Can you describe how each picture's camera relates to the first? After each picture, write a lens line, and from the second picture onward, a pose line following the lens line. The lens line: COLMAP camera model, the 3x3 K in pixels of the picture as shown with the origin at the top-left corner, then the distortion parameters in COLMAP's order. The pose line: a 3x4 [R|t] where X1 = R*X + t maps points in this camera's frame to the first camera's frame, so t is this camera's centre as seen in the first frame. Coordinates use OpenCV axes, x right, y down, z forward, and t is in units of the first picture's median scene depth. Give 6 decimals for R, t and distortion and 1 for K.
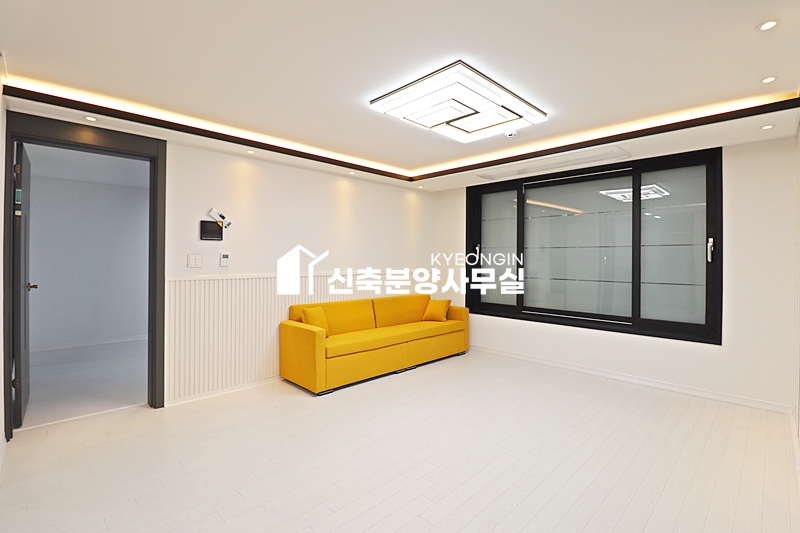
lens RADIAL K [[372.0, 0, 401.1], [0, 372.0, 259.1], [0, 0, 1]] dist [0.001717, -0.012416]
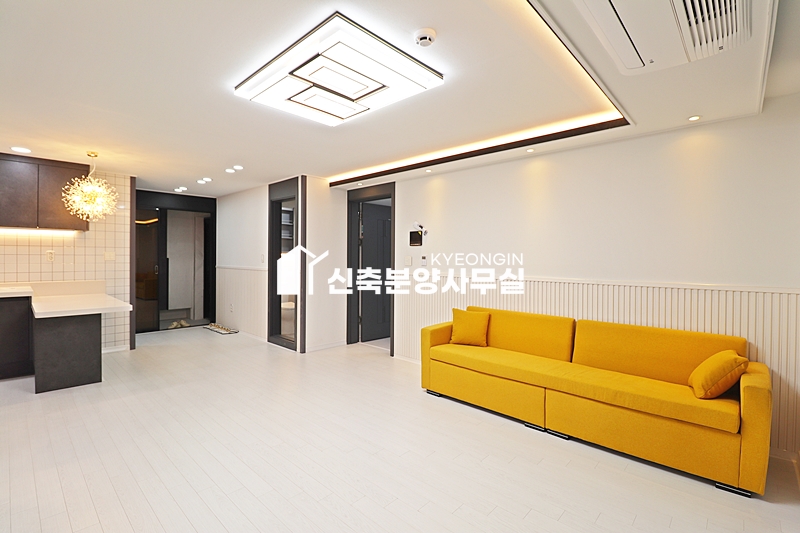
lens RADIAL K [[368.8, 0, 400.2], [0, 368.8, 258.7], [0, 0, 1]] dist [-0.001601, -0.012346]
pose [[0.034038, -0.003133, -0.999416, 0.709651], [-0.009462, 0.999949, -0.003457, 0.001648], [0.999376, 0.009574, 0.034007, 0.787183]]
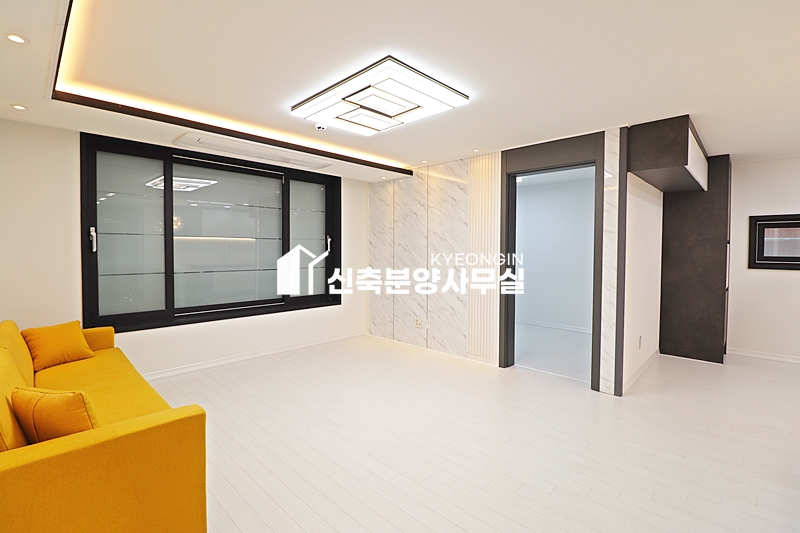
lens RADIAL K [[368.8, 0, 400.2], [0, 368.8, 258.7], [0, 0, 1]] dist [-0.001601, -0.012346]
pose [[-0.017547, -0.032265, 0.999325, -0.596968], [-0.001617, 0.999479, 0.032242, -0.009137], [-0.999845, -0.001050, -0.017590, 0.665239]]
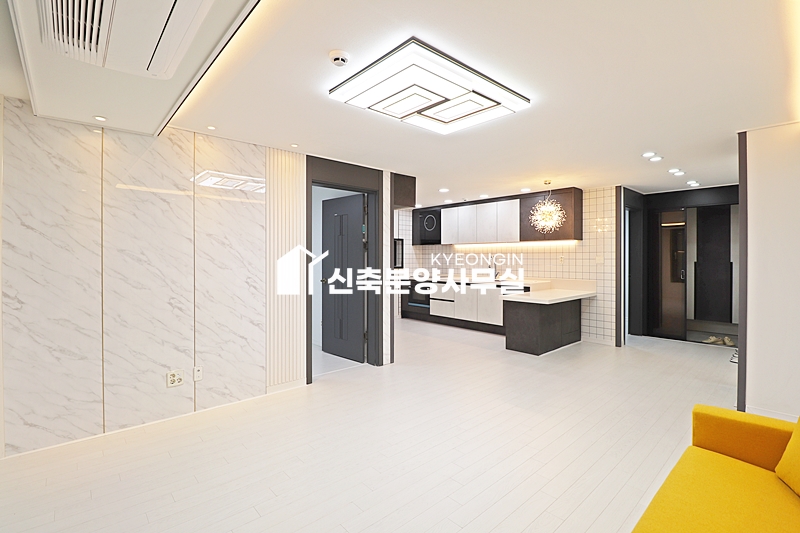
lens RADIAL K [[368.8, 0, 400.2], [0, 368.8, 258.7], [0, 0, 1]] dist [-0.001601, -0.012346]
pose [[-0.998451, -0.006099, 0.055297, 0.132750], [-0.005898, 0.999975, 0.003793, -0.007577], [-0.055318, 0.003461, -0.998463, 1.323805]]
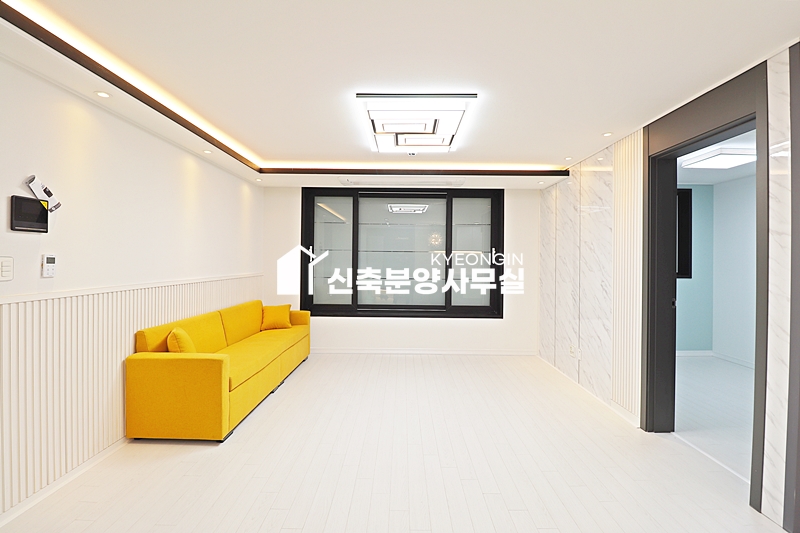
lens RADIAL K [[372.0, 0, 401.1], [0, 372.0, 259.1], [0, 0, 1]] dist [0.001717, -0.012416]
pose [[0.710878, 0.001317, 0.703314, -0.439250], [-0.003381, 0.999993, 0.001545, -0.010326], [-0.703307, -0.003477, 0.710878, 0.175469]]
